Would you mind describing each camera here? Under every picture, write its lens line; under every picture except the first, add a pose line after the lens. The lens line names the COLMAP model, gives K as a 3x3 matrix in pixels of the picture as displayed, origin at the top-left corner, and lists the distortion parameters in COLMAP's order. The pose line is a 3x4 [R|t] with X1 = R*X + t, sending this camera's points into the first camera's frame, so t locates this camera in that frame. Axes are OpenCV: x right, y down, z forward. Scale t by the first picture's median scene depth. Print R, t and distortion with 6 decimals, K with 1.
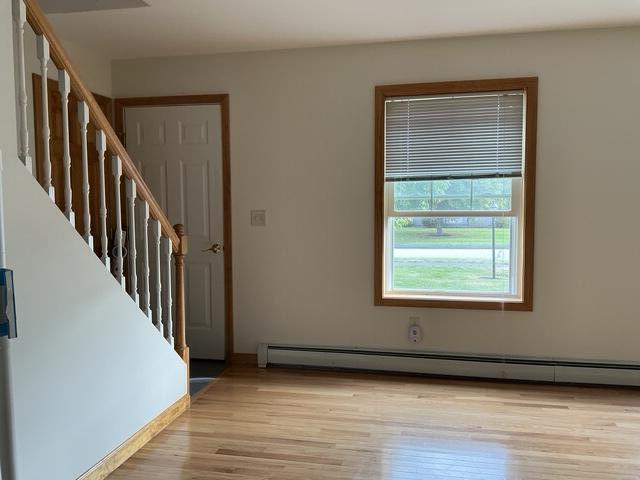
lens RADIAL K [[531.3, 0, 319.5], [0, 531.3, 242.2], [0, 0, 1]] dist [0.086951, -0.164349]
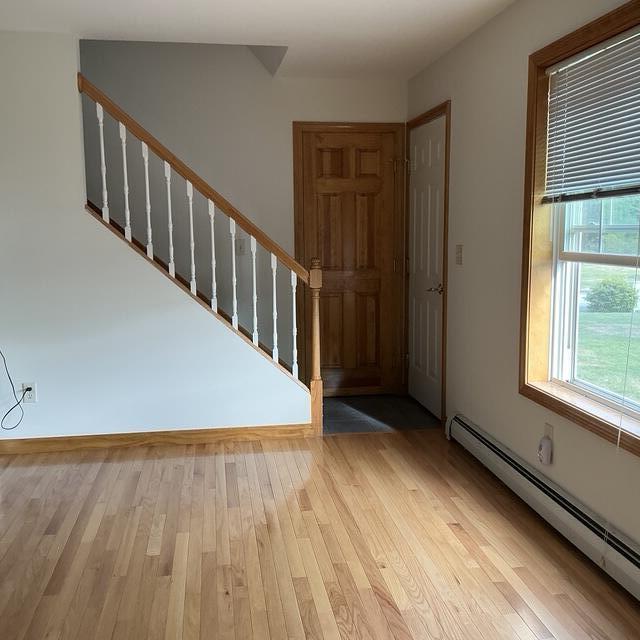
lens RADIAL K [[731.9, 0, 319.0], [0, 731.9, 320.1], [0, 0, 1]] dist [0.075276, 0.000000]
pose [[0.305874, 0.119537, -0.944538, 0.963766], [-0.043160, 0.992808, 0.111669, -0.069259], [0.951093, 0.006609, 0.308833, 0.516843]]
